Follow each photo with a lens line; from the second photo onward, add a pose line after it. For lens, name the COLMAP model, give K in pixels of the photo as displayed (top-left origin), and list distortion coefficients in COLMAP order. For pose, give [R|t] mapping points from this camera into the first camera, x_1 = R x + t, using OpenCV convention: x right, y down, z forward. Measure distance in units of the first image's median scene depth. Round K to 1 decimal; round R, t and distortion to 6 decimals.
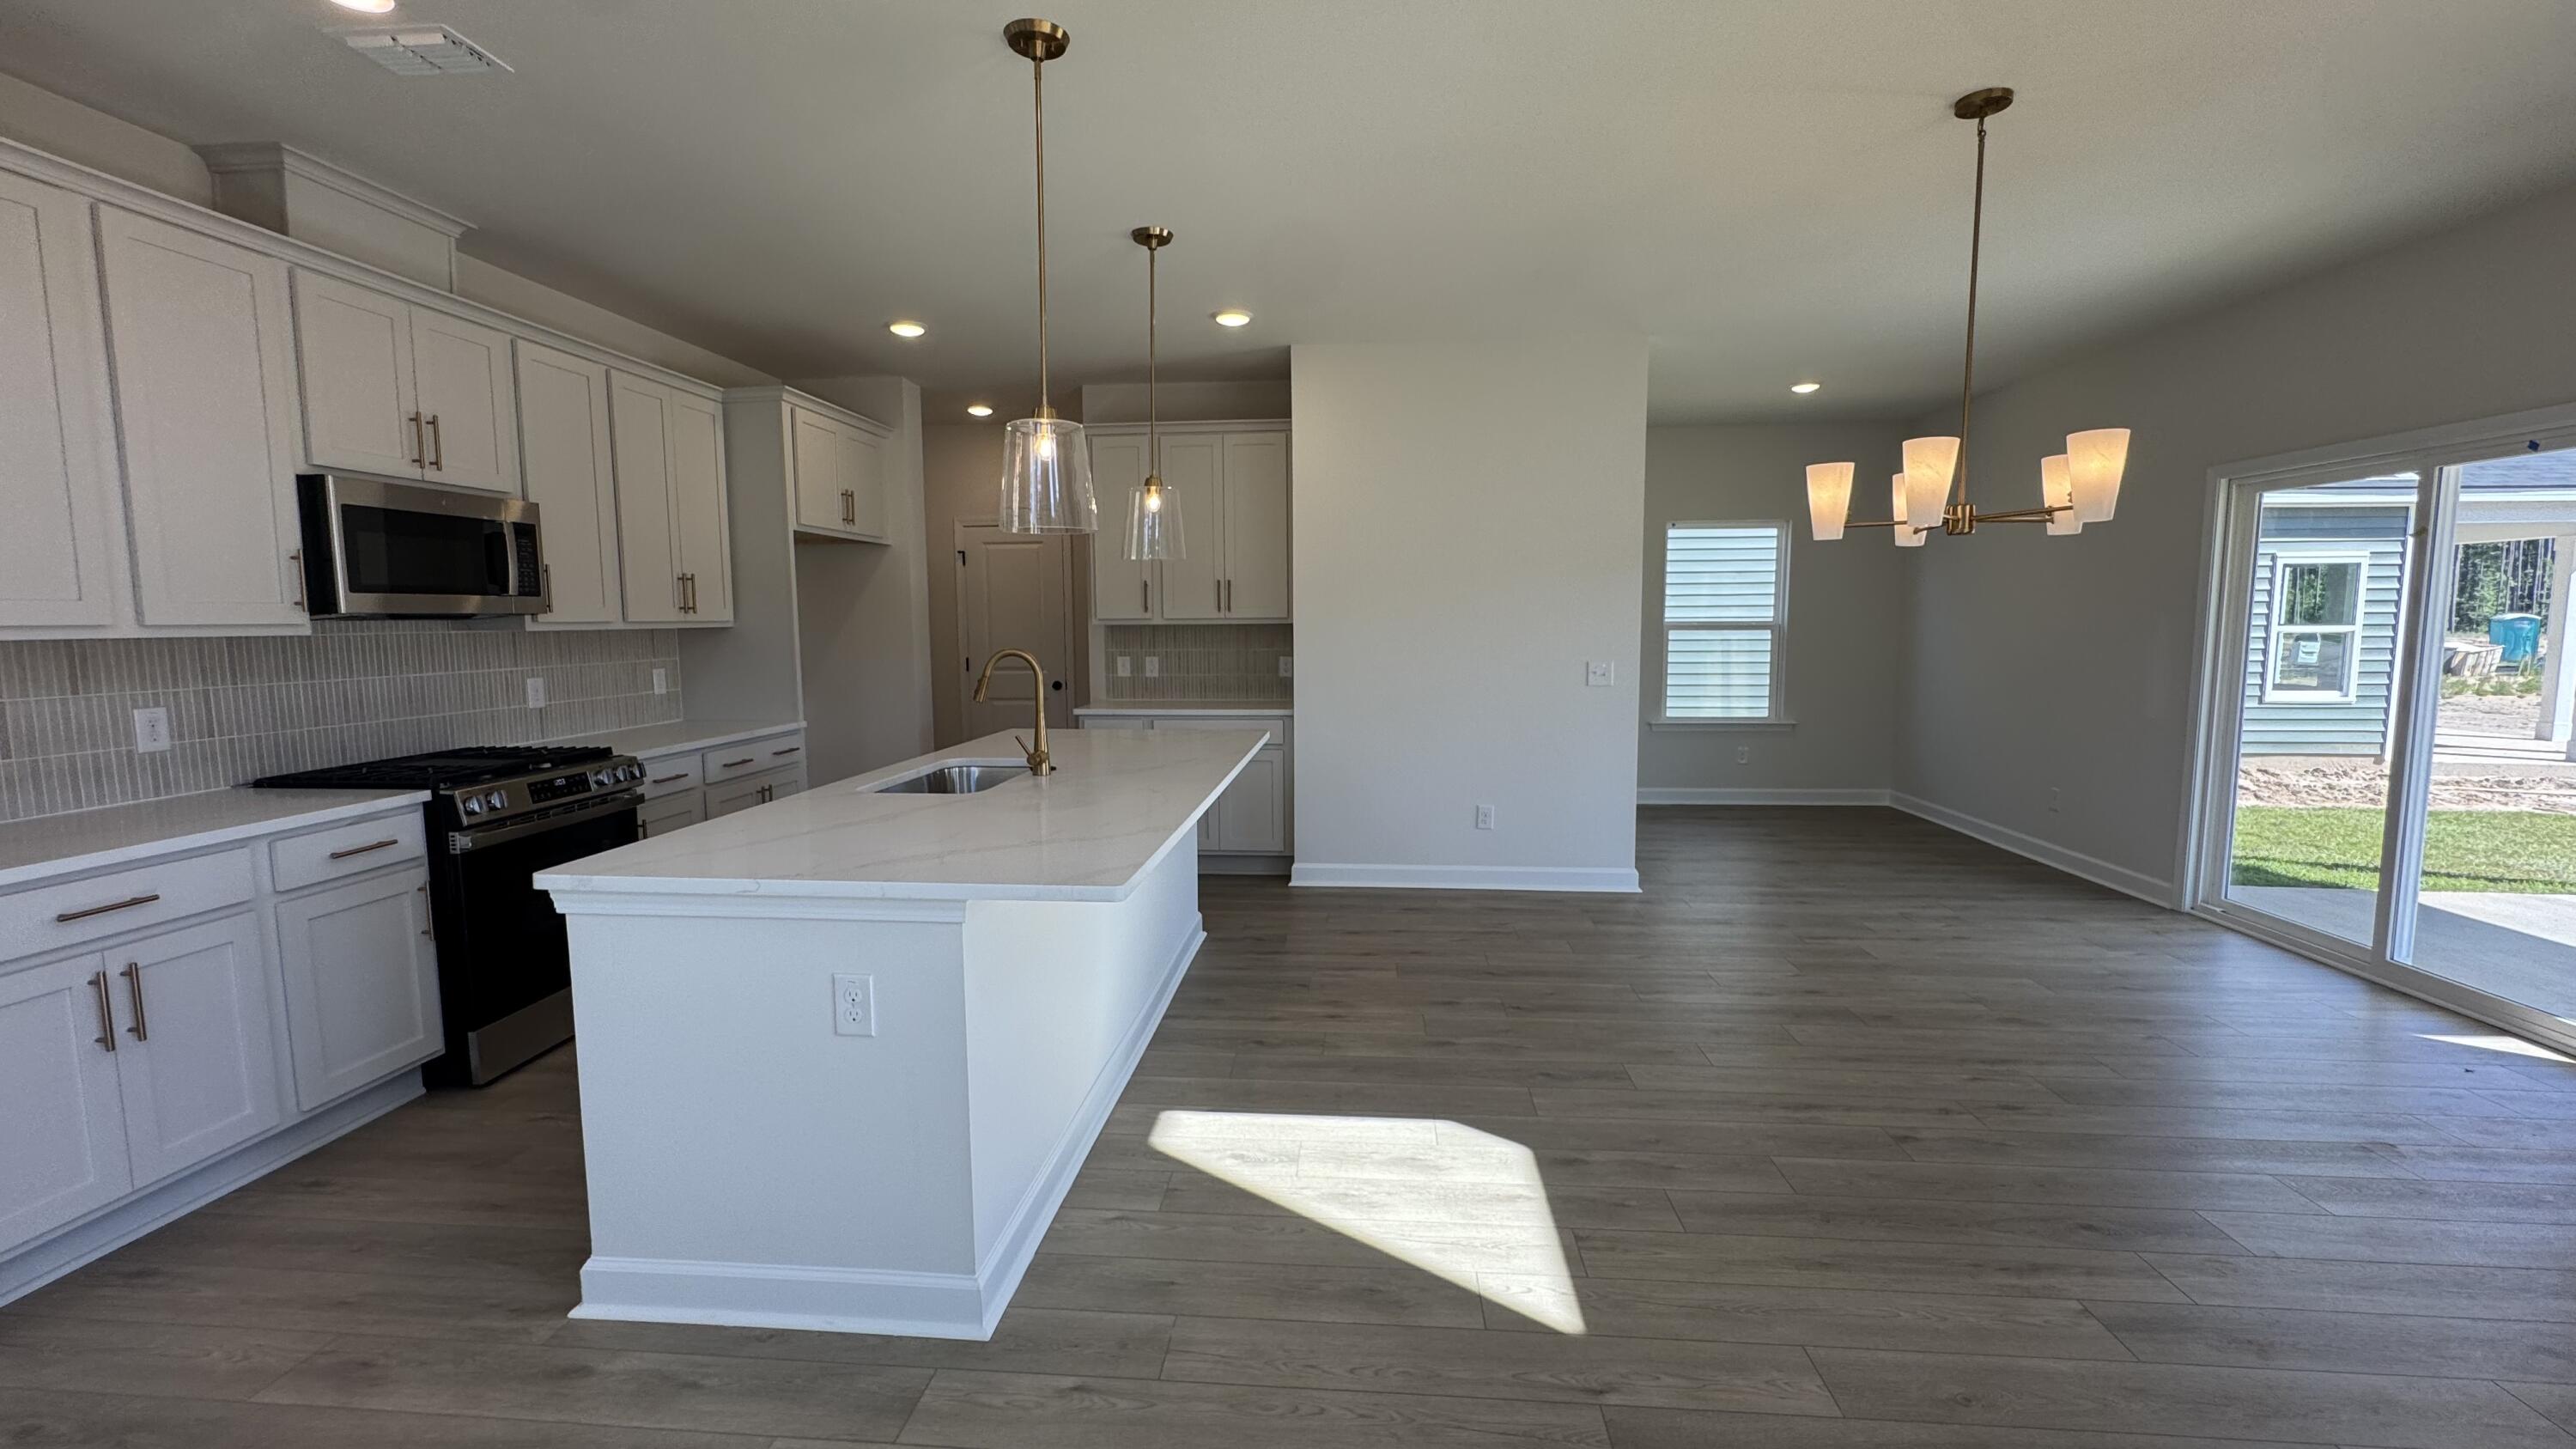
lens RADIAL K [[1030.5, 0, 1284.8], [0, 1030.5, 724.6], [0, 0, 1]] dist [-0.006172, 0.001537]
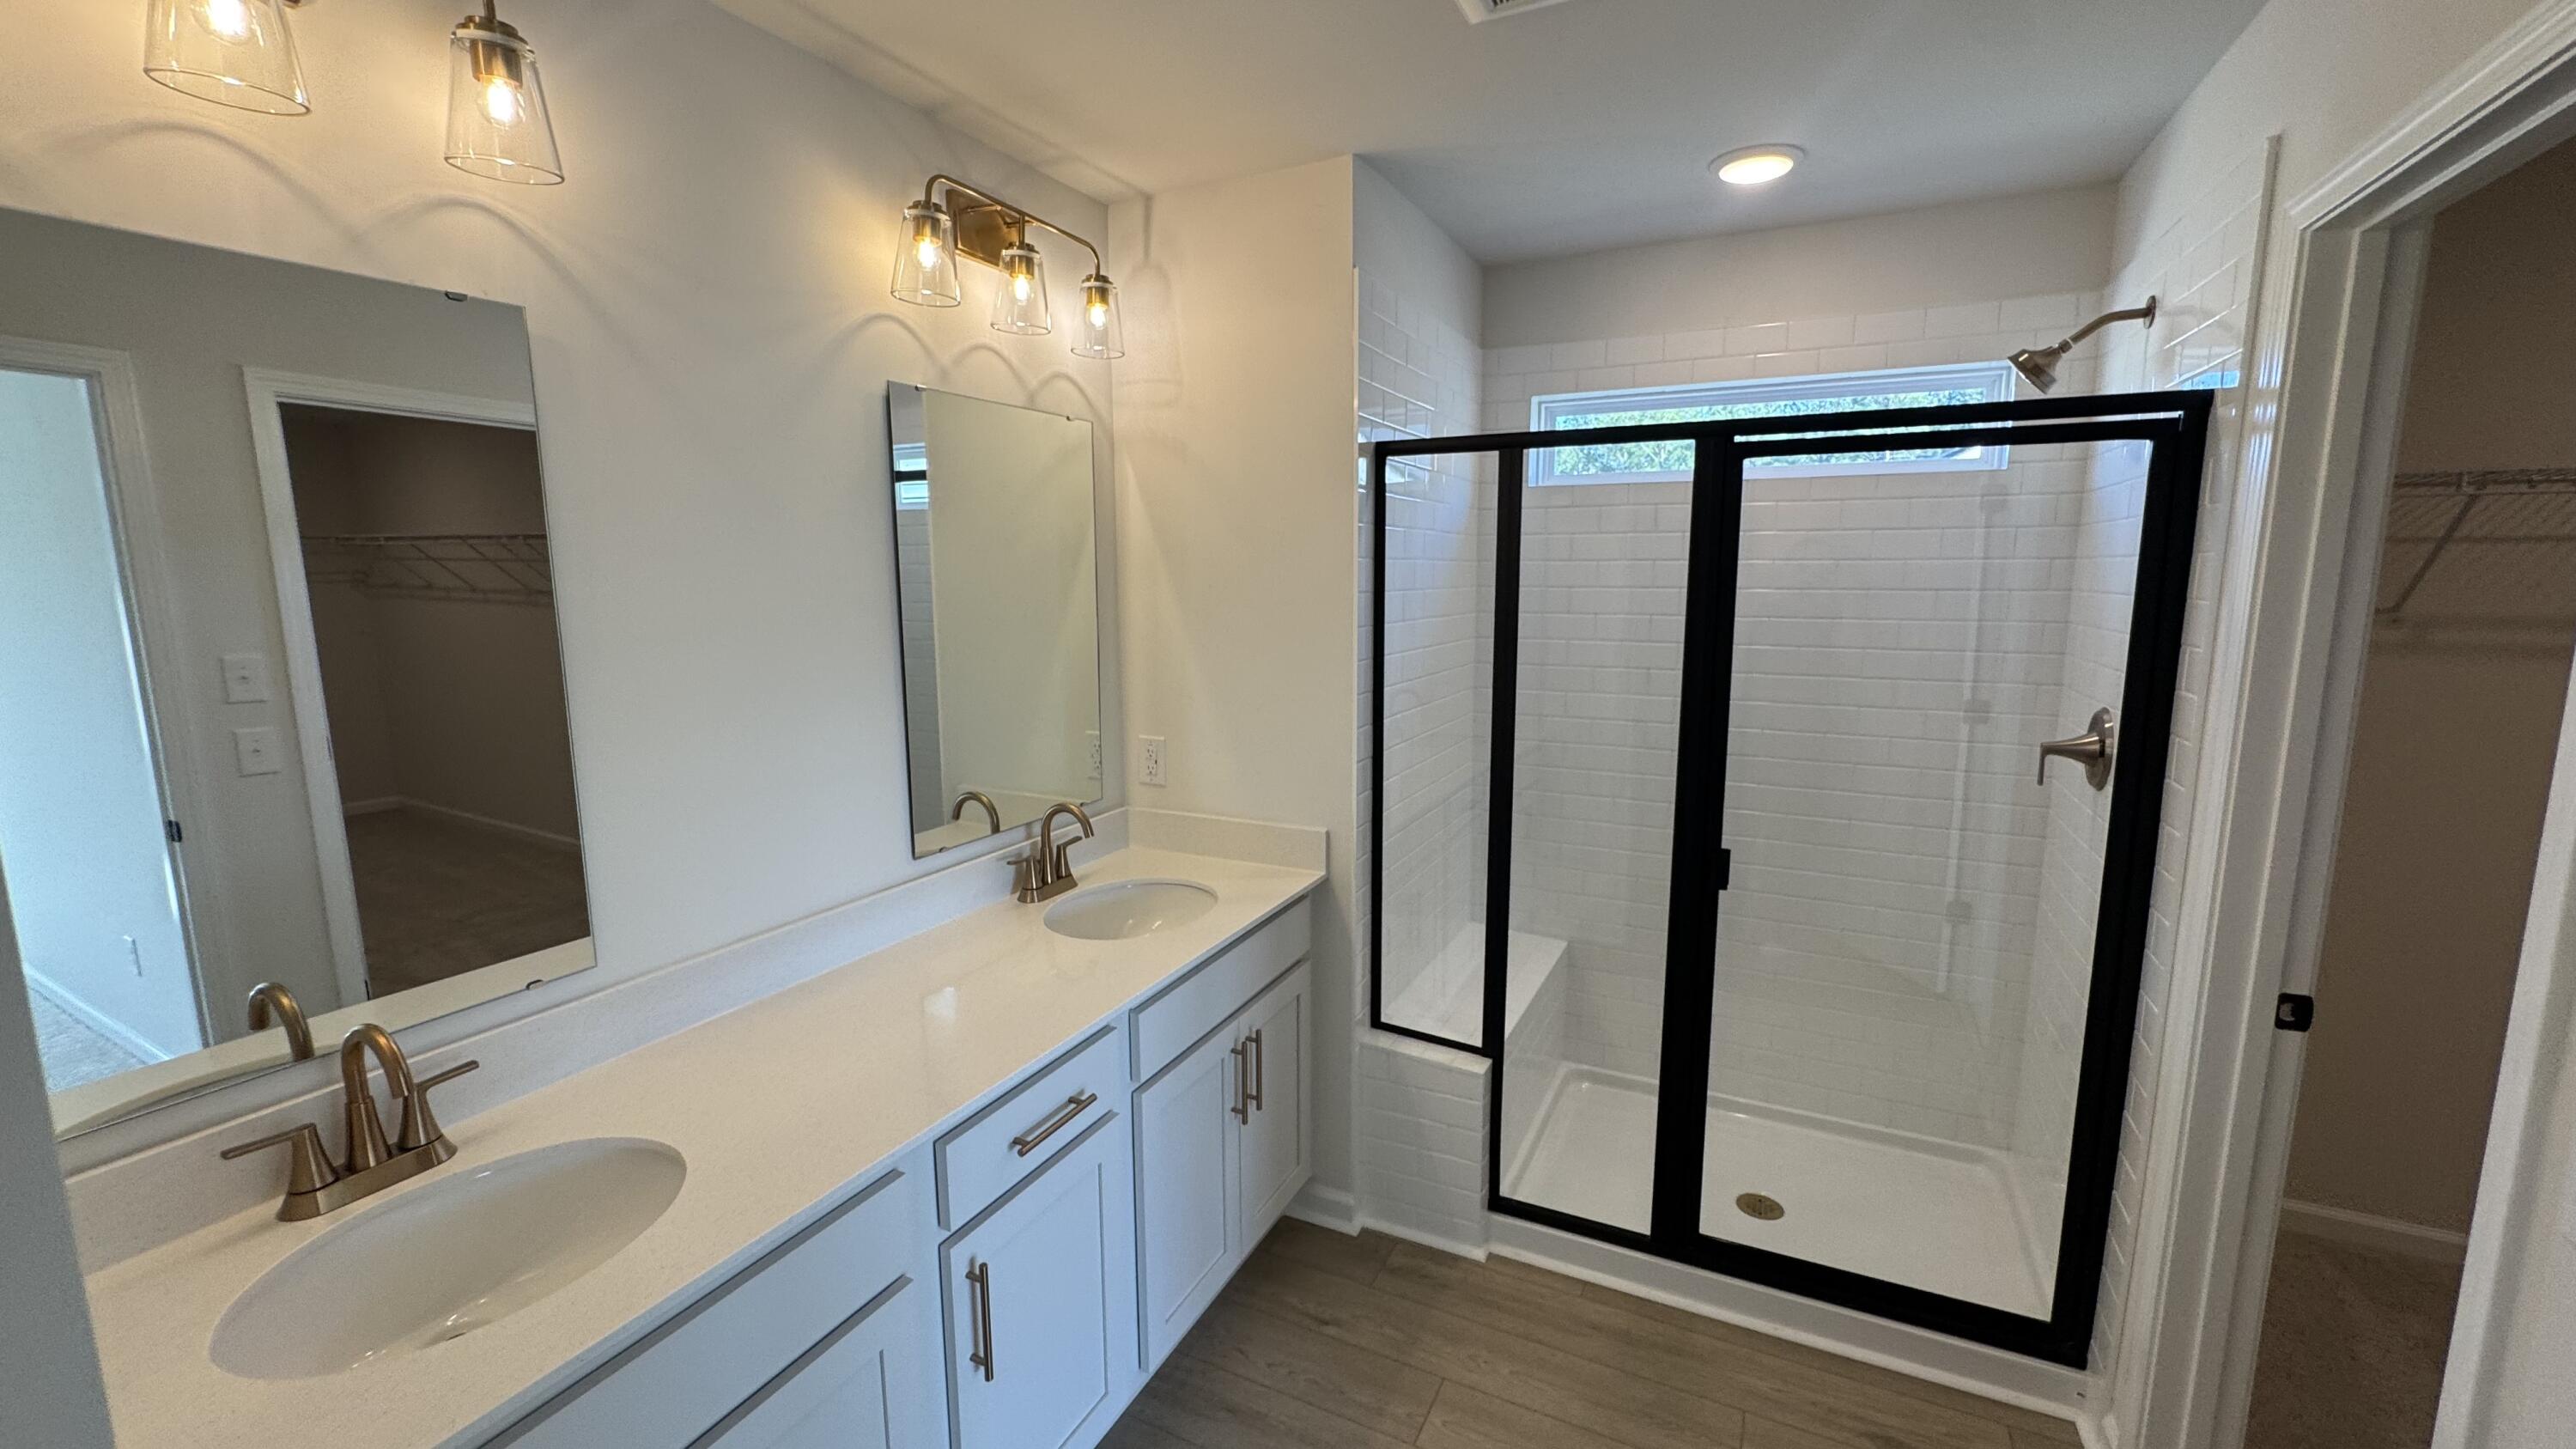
lens RADIAL K [[1030.5, 0, 1287.9], [0, 1030.5, 722.6], [0, 0, 1]] dist [-0.006172, 0.001537]
pose [[-0.931282, -0.049817, 0.360877, -0.280837], [0.042672, 0.968870, 0.243866, -0.170129], [-0.361791, 0.242508, -0.900165, 0.963727]]
